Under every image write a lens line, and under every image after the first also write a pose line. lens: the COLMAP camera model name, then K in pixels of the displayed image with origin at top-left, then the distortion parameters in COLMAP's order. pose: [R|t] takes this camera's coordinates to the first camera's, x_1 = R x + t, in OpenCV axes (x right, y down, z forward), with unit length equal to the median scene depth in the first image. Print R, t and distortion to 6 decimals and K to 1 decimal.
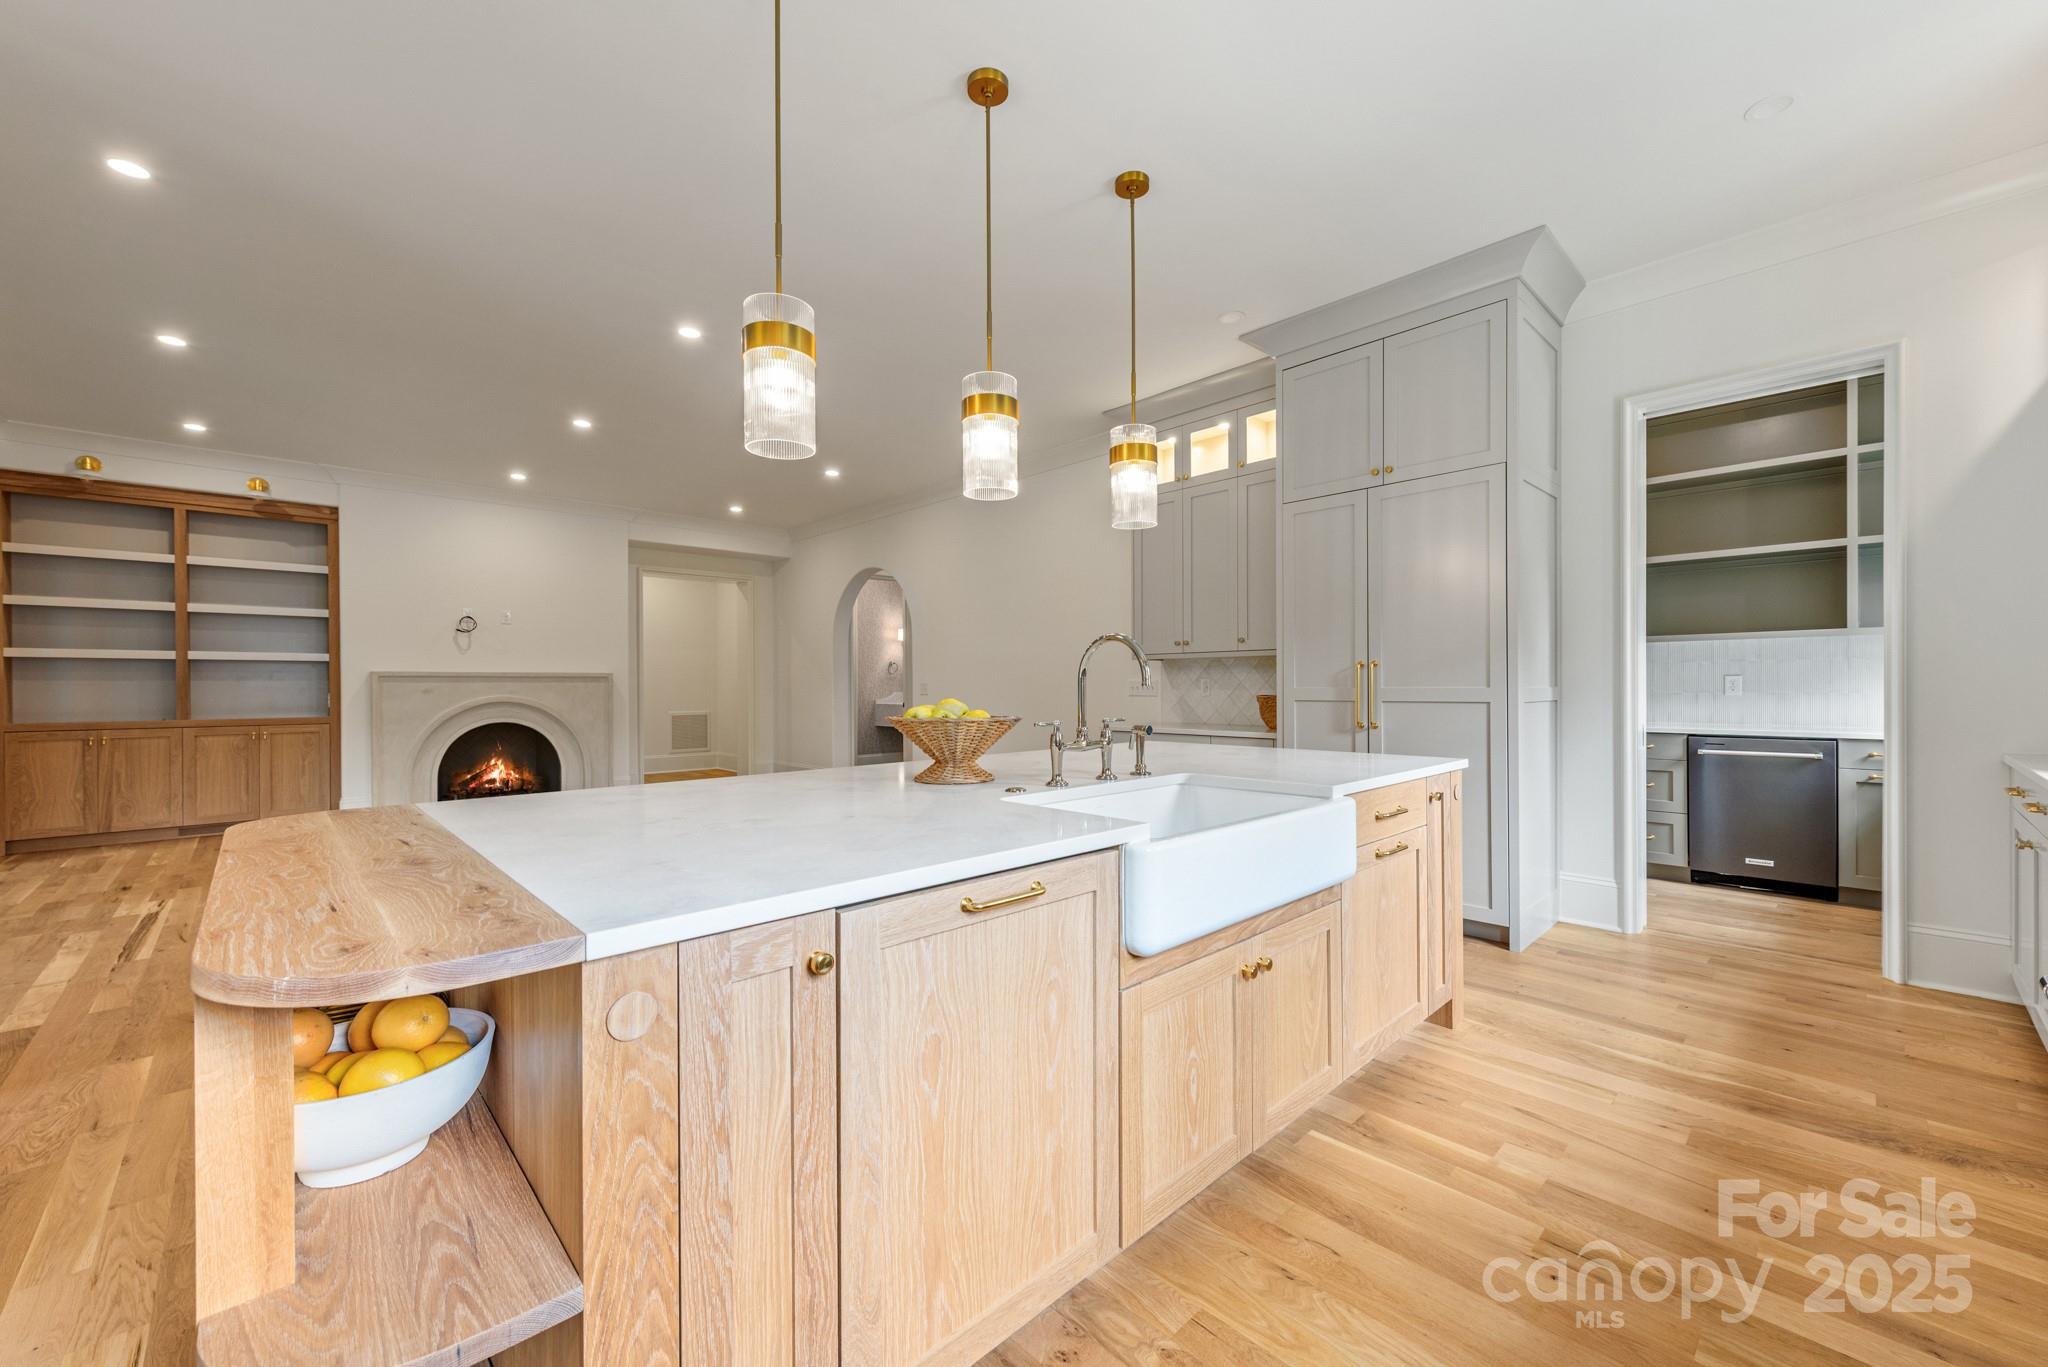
lens RADIAL K [[800.9, 0, 1025.2], [0, 800.9, 691.8], [0, 0, 1]] dist [-0.008173, -0.000221]
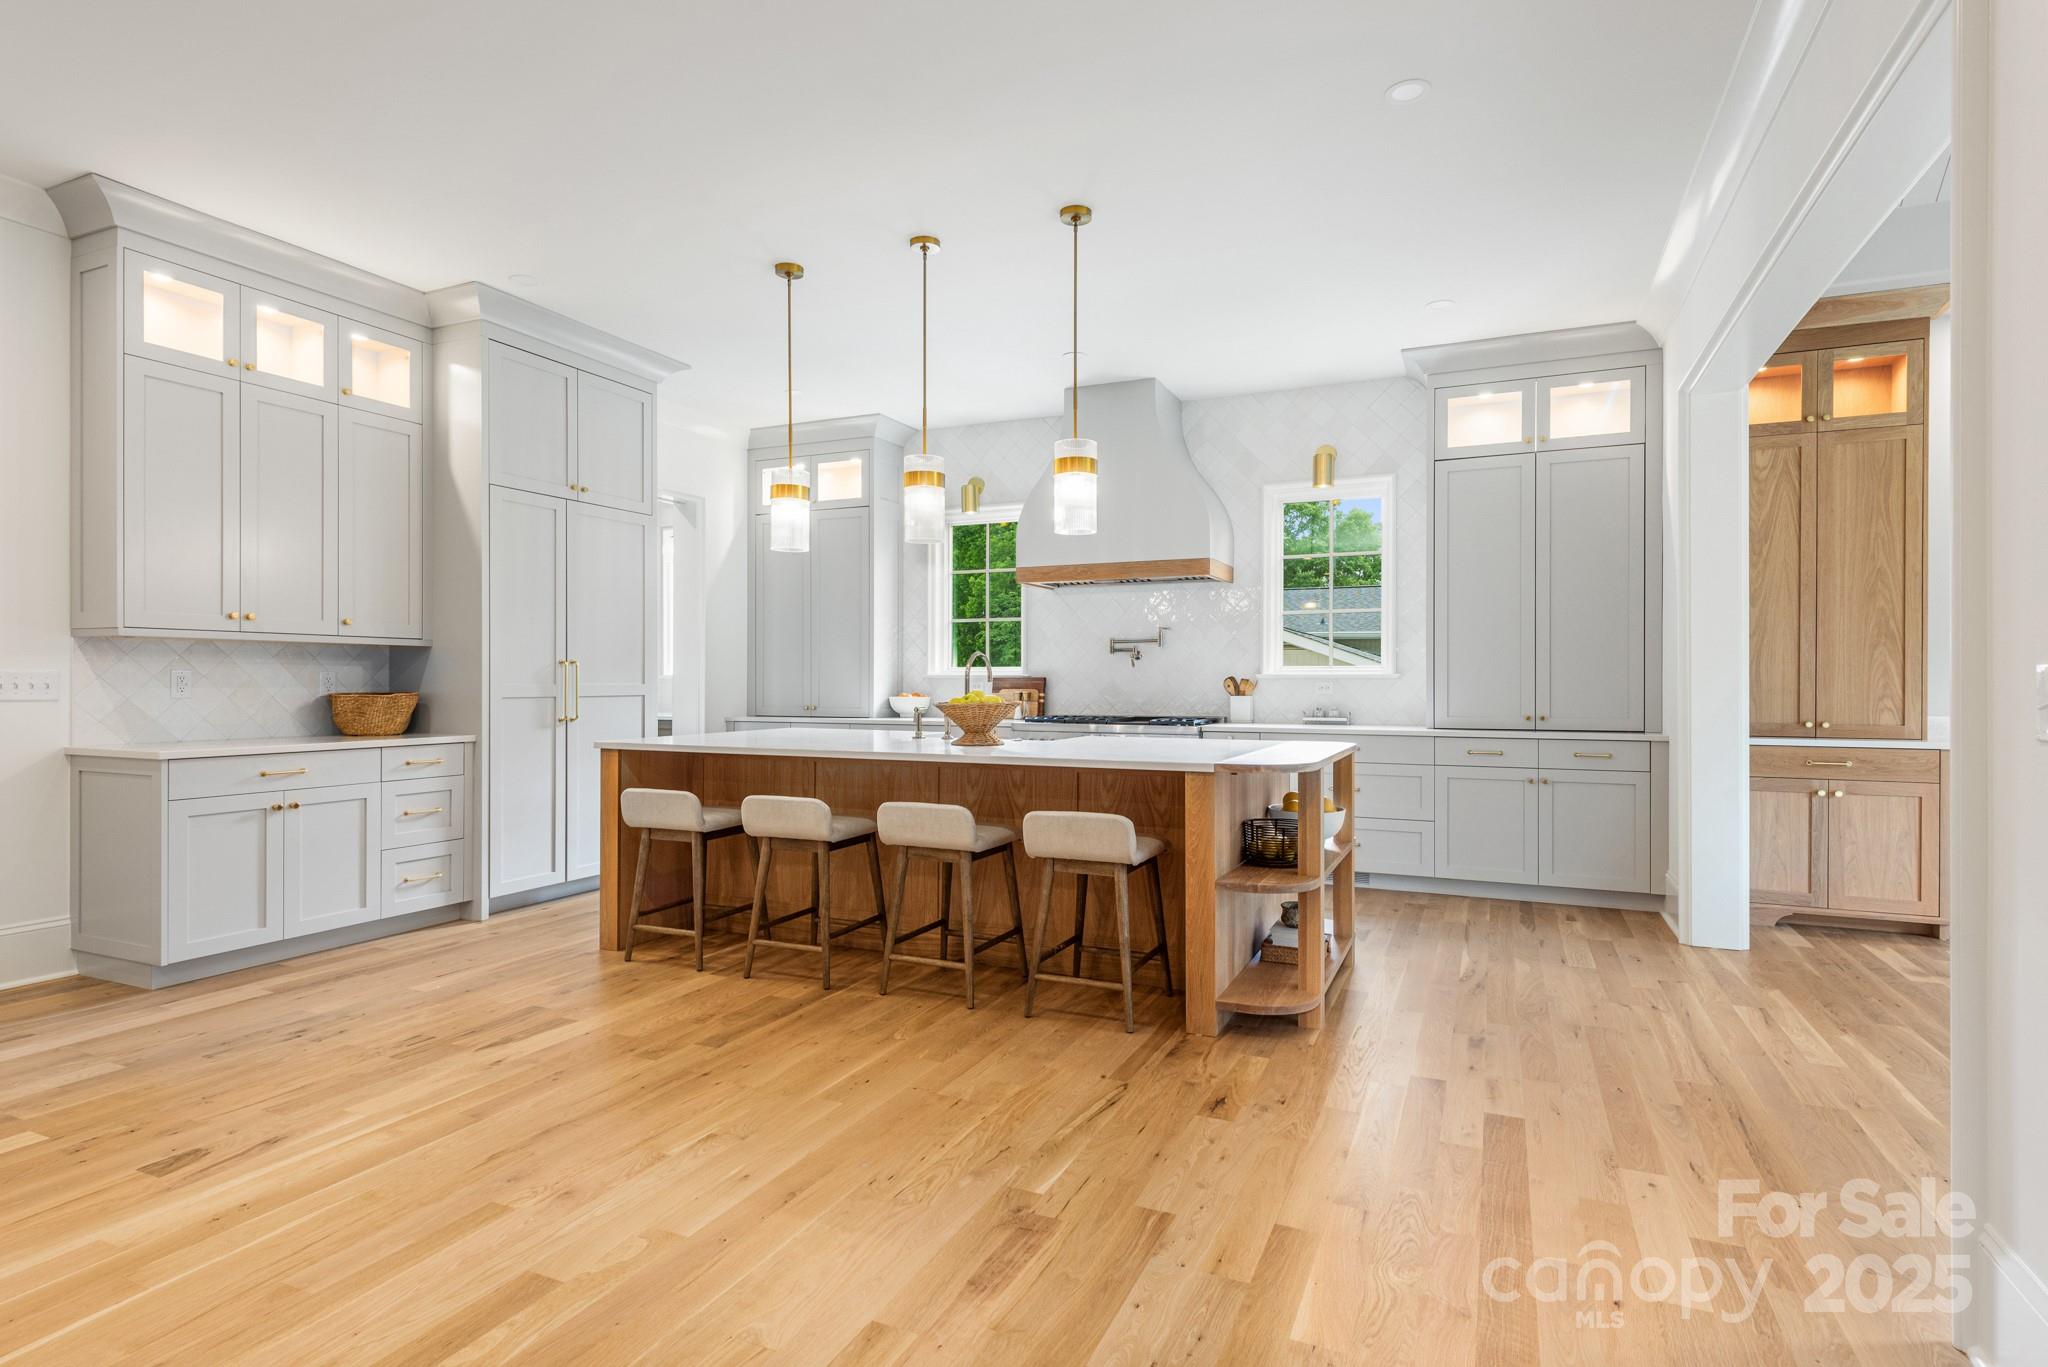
lens RADIAL K [[1050.2, 0, 1016.5], [0, 1050.2, 681.2], [0, 0, 1]] dist [0.003487, 0.000287]
pose [[-0.365742, 0.006733, 0.930692, -0.861821], [0.003561, 0.999977, -0.005835, -0.000559], [-0.930710, 0.001180, -0.365757, 0.745983]]
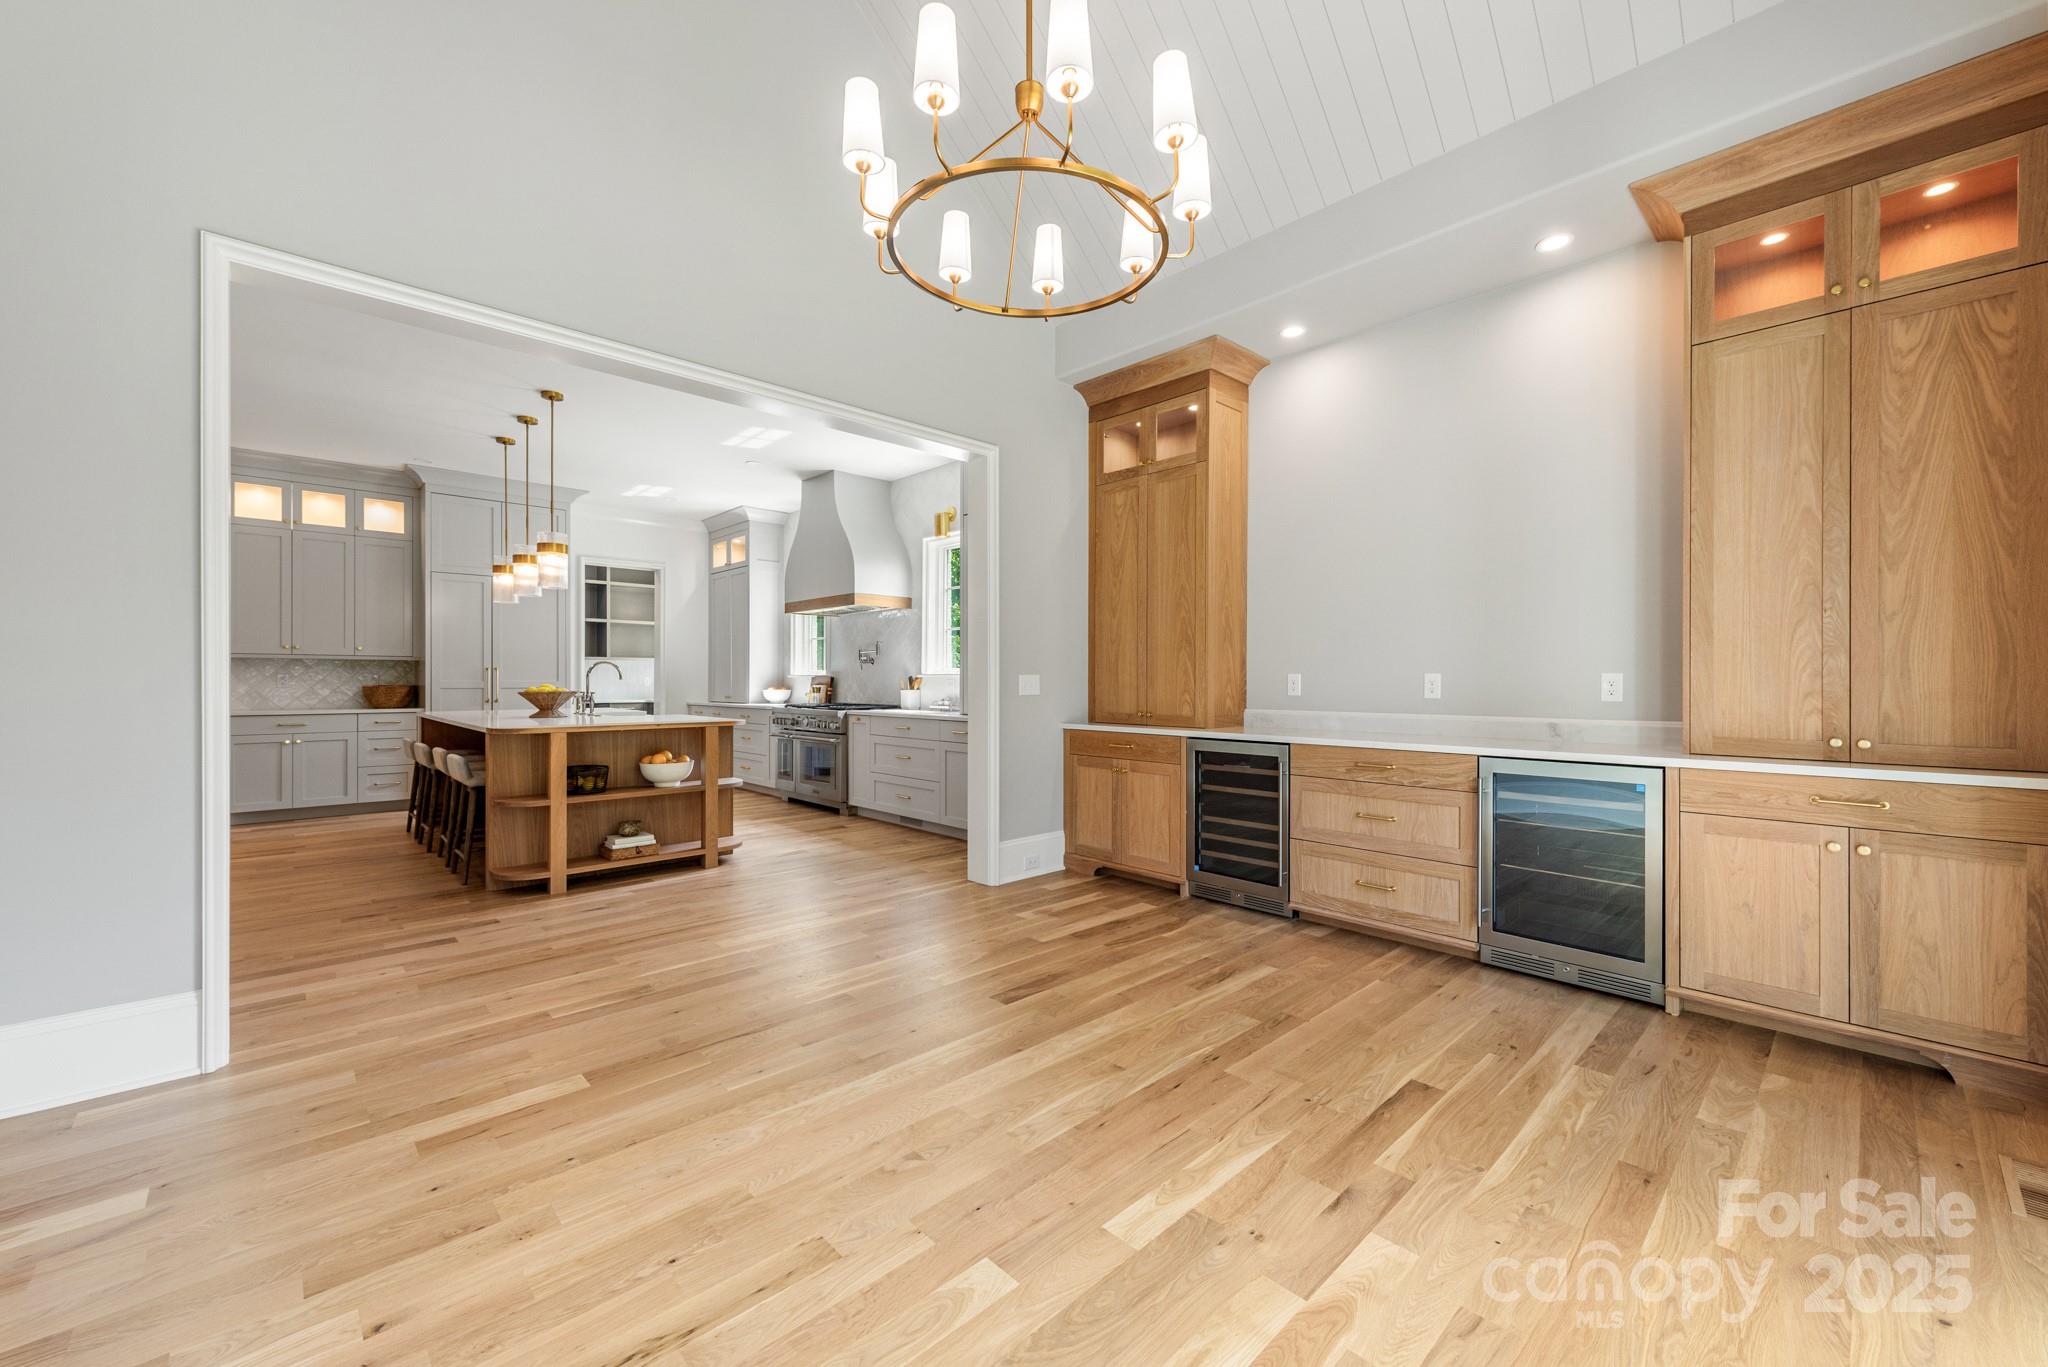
lens RADIAL K [[800.9, 0, 1029.0], [0, 800.9, 685.9], [0, 0, 1]] dist [-0.008173, -0.000221]
pose [[0.001006, -0.000760, 0.999999, -1.135549], [0.001056, 0.999999, 0.000759, 0.003302], [-0.999999, 0.001055, 0.001007, -0.195515]]
